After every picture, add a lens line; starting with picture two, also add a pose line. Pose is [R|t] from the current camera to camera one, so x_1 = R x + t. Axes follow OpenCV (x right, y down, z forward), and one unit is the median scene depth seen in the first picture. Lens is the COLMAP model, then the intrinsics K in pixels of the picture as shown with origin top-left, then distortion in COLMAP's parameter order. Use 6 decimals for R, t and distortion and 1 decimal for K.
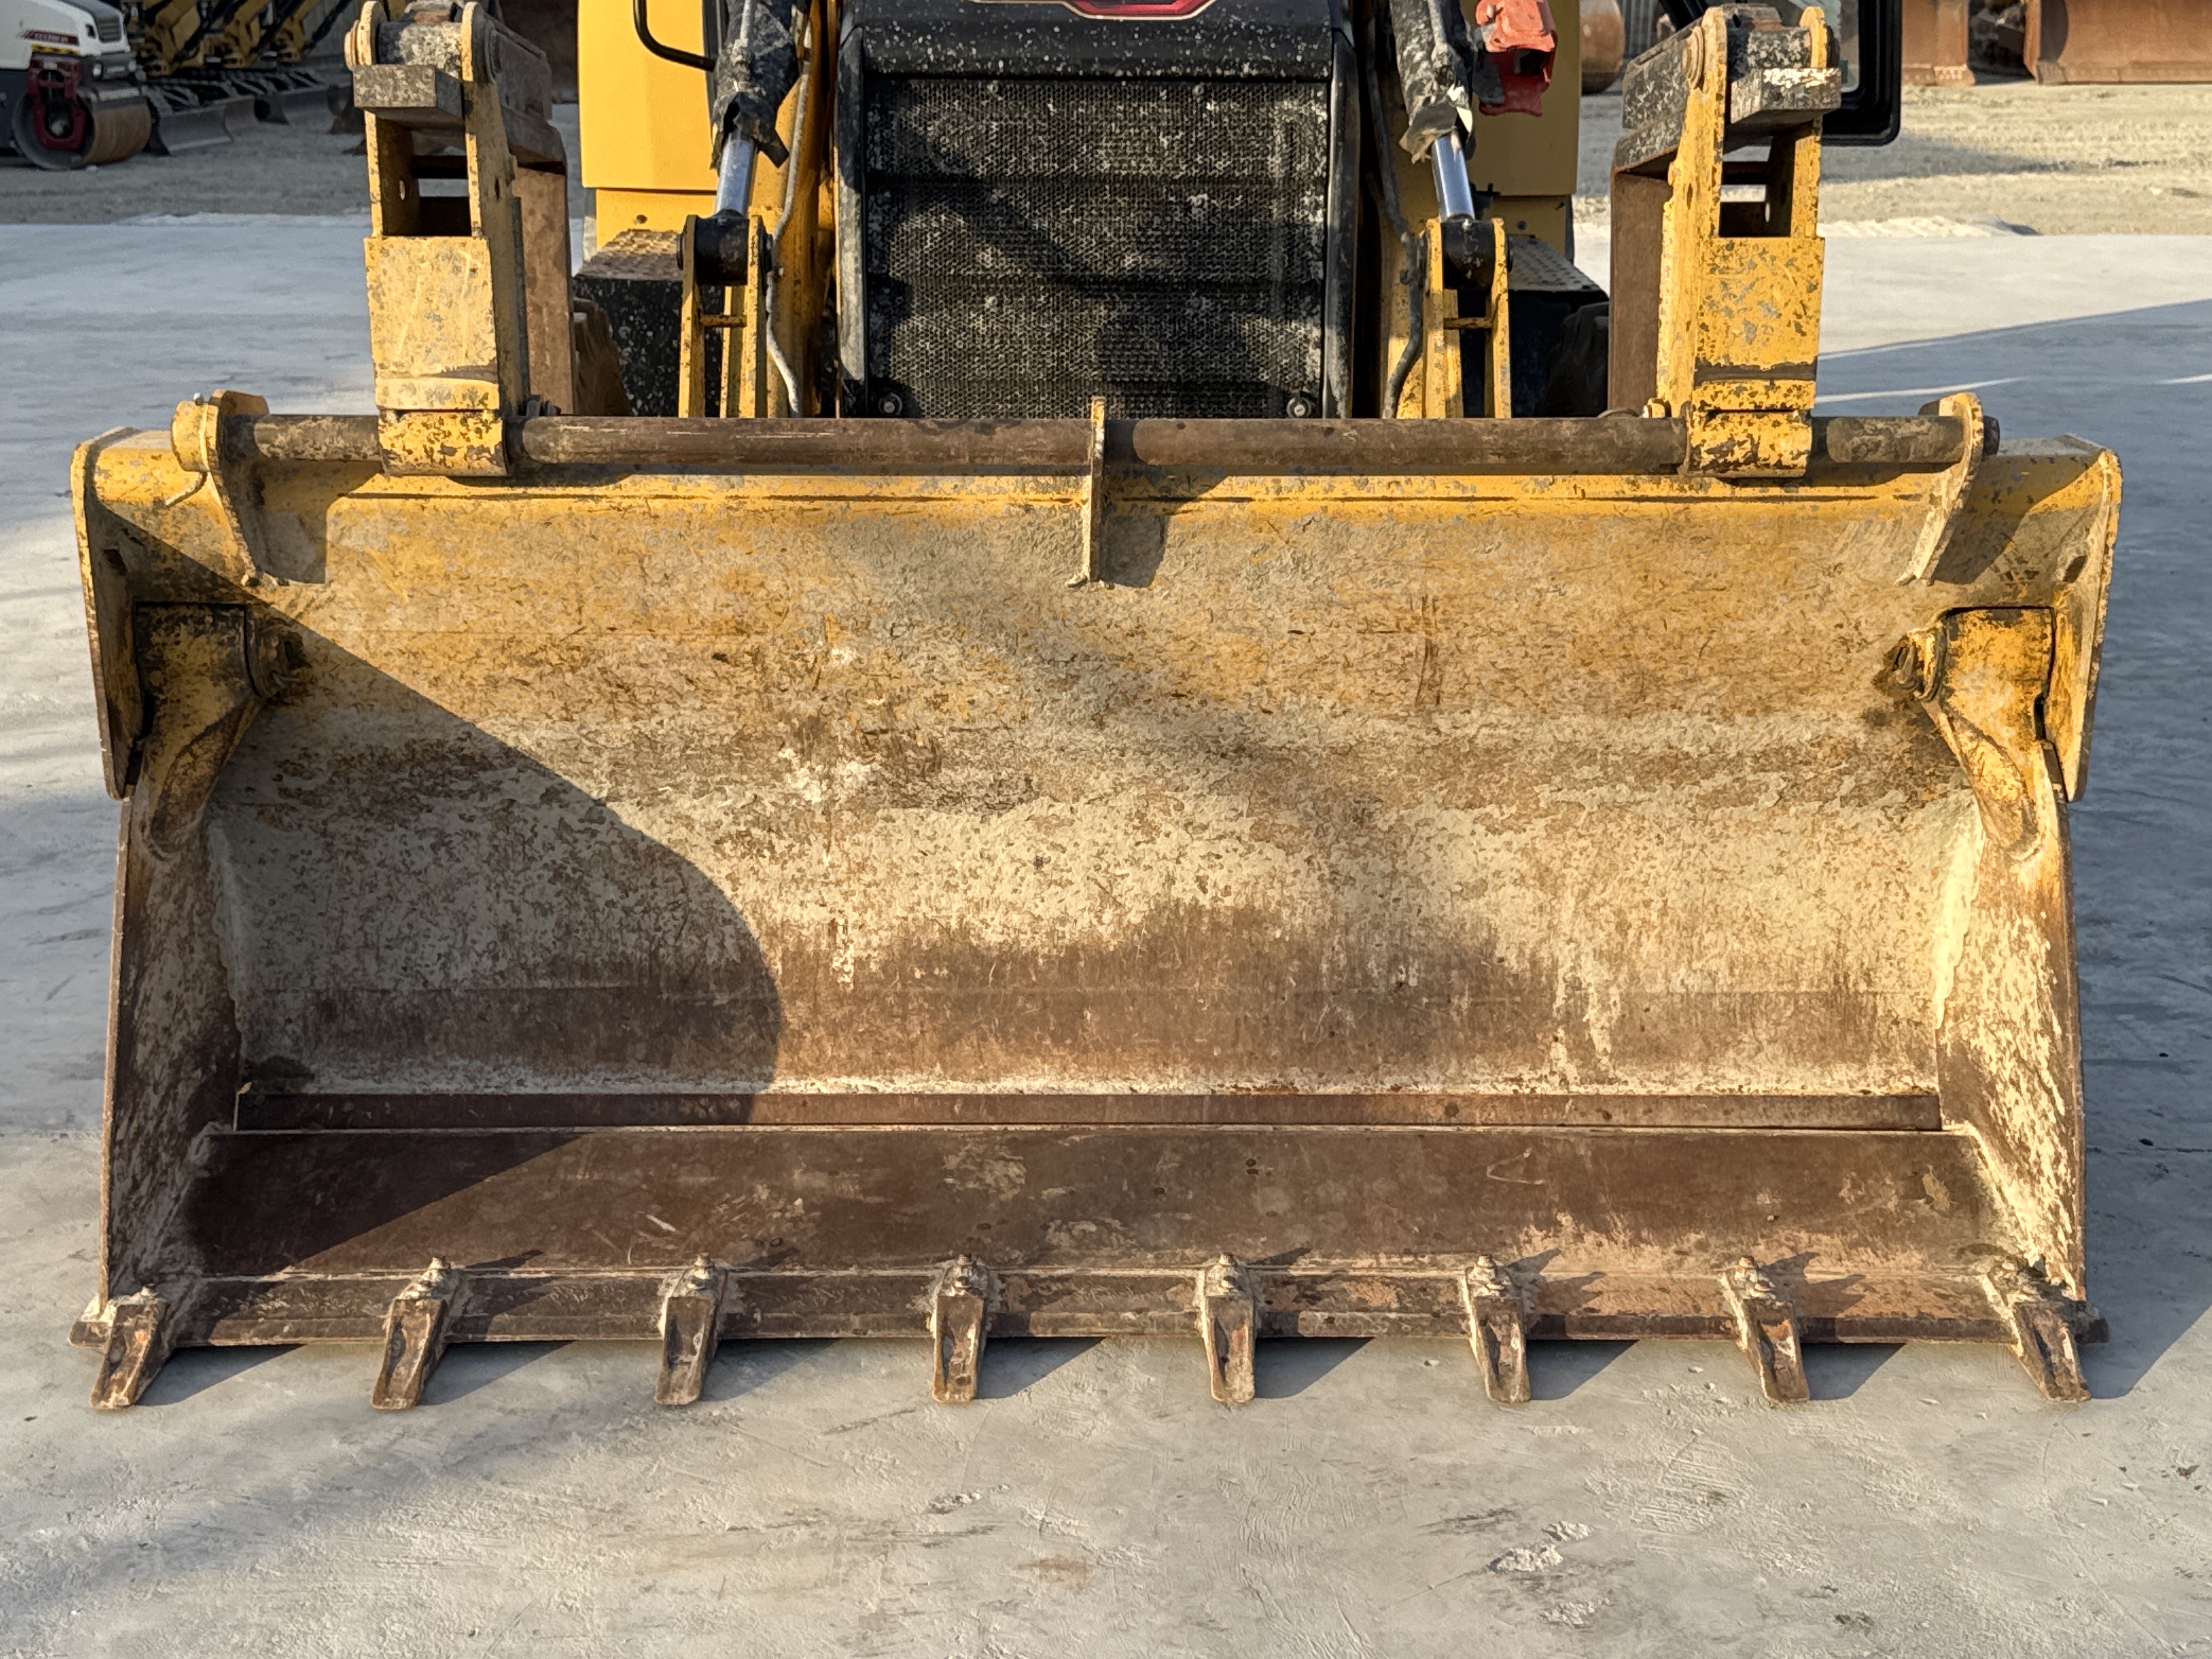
lens RADIAL K [[3007.5, 0, 1107.1], [0, 3007.5, 832.3], [0, 0, 1]] dist [0.083241, 0.000000]
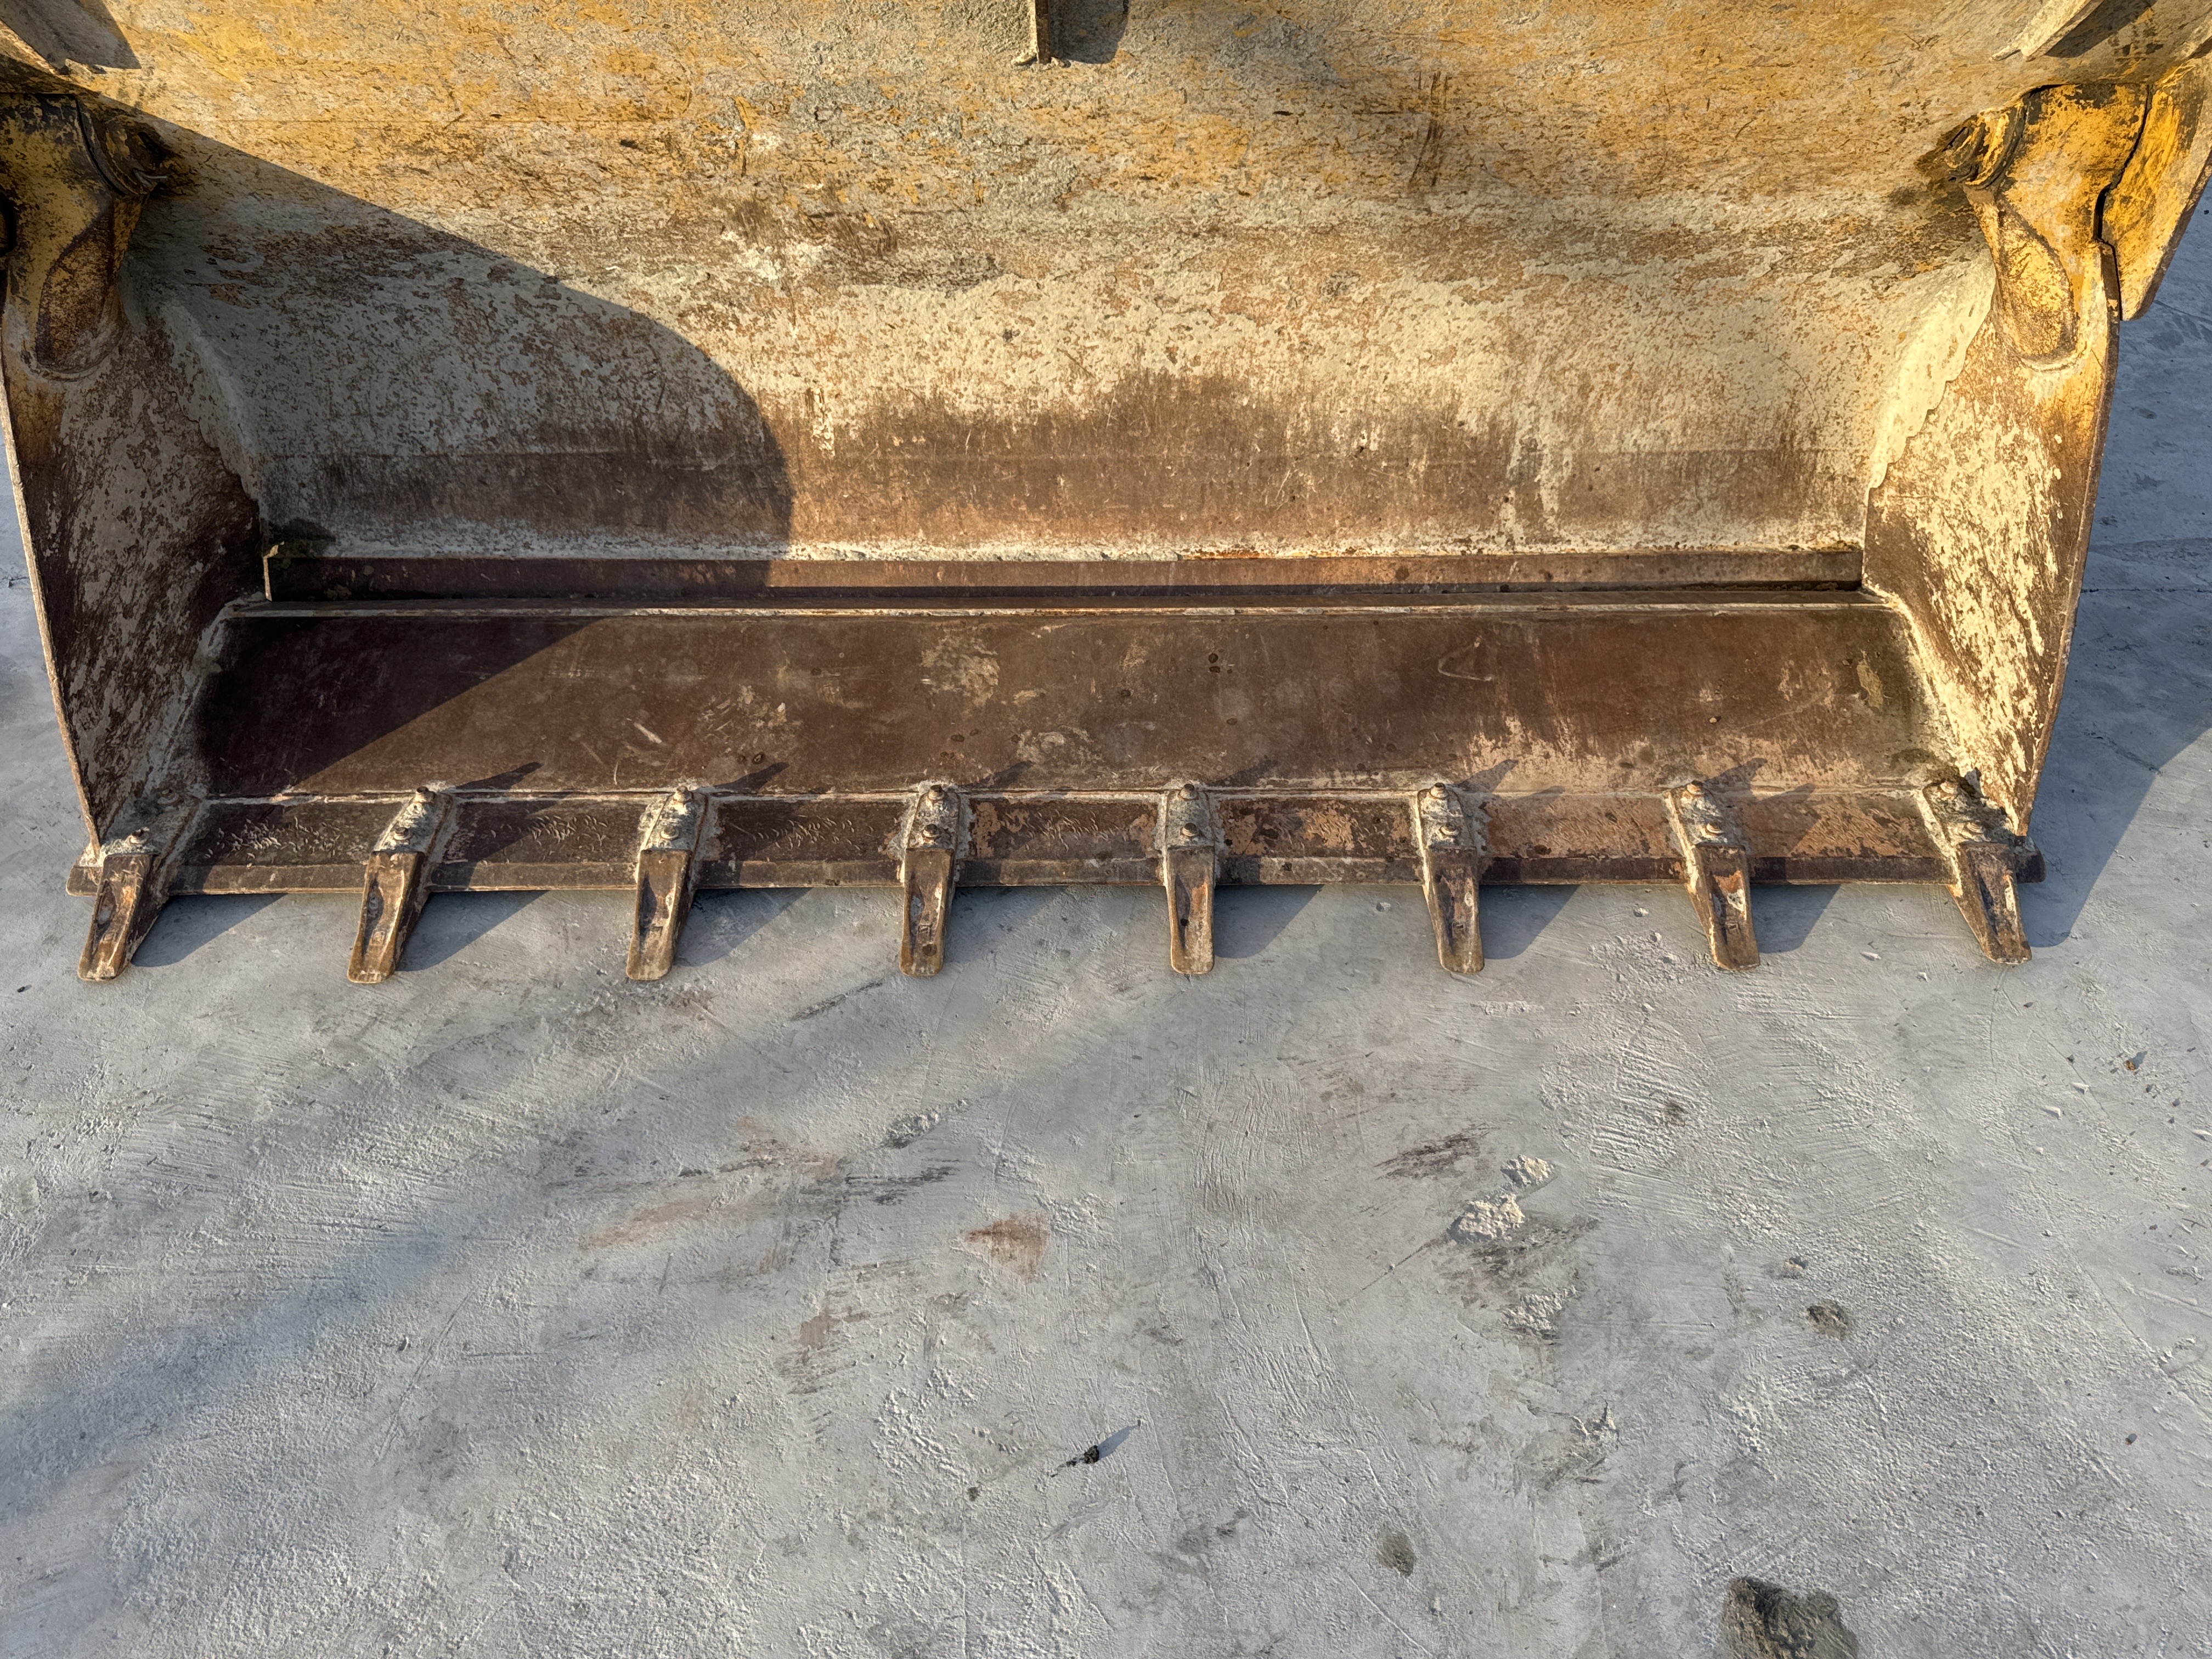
lens RADIAL K [[1841.3, 0, 1099.4], [0, 1841.3, 980.7], [0, 0, 1]] dist [0.051804, -0.091371]
pose [[0.999965, -0.000723, -0.008331, 0.014093], [0.004337, 0.896613, 0.442793, -0.077861], [0.007149, -0.442814, 0.896585, 0.401234]]
